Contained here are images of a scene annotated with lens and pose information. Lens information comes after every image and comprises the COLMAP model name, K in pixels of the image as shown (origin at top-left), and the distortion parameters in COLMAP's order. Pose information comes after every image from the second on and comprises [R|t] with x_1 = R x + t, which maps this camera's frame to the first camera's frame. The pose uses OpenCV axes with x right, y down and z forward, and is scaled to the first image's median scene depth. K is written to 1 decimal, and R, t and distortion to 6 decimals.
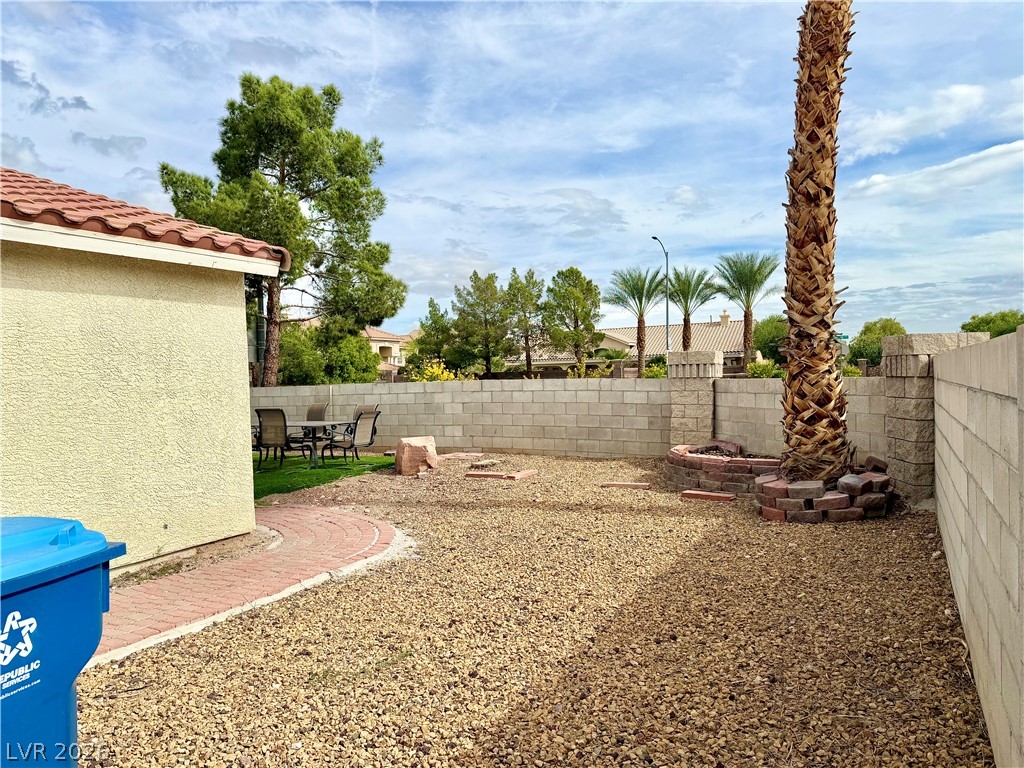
lens RADIAL K [[722.1, 0, 512.0], [0, 722.1, 384.0], [0, 0, 1]] dist [0.001583, -0.000040]
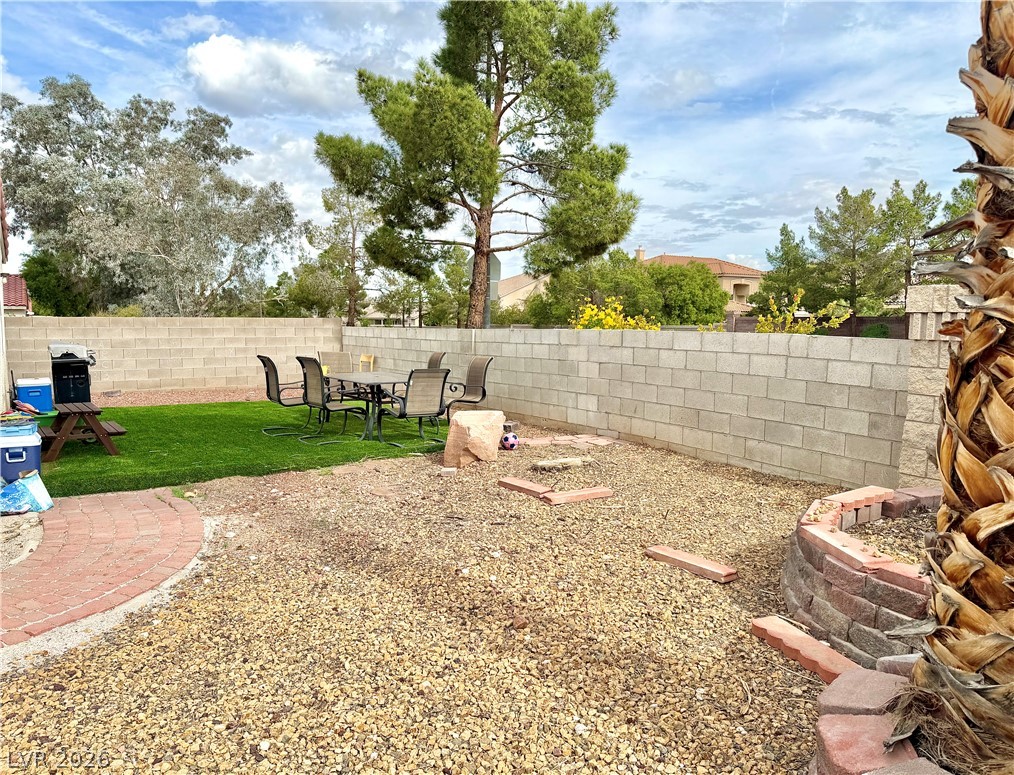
lens RADIAL K [[737.9, 0, 507.0], [0, 737.9, 387.5], [0, 0, 1]] dist [0.041693, -0.063147]
pose [[0.859159, 0.075499, -0.506108, 0.059264], [-0.031899, 0.995034, 0.094283, -0.003707], [0.510713, -0.064860, 0.857301, 0.104353]]
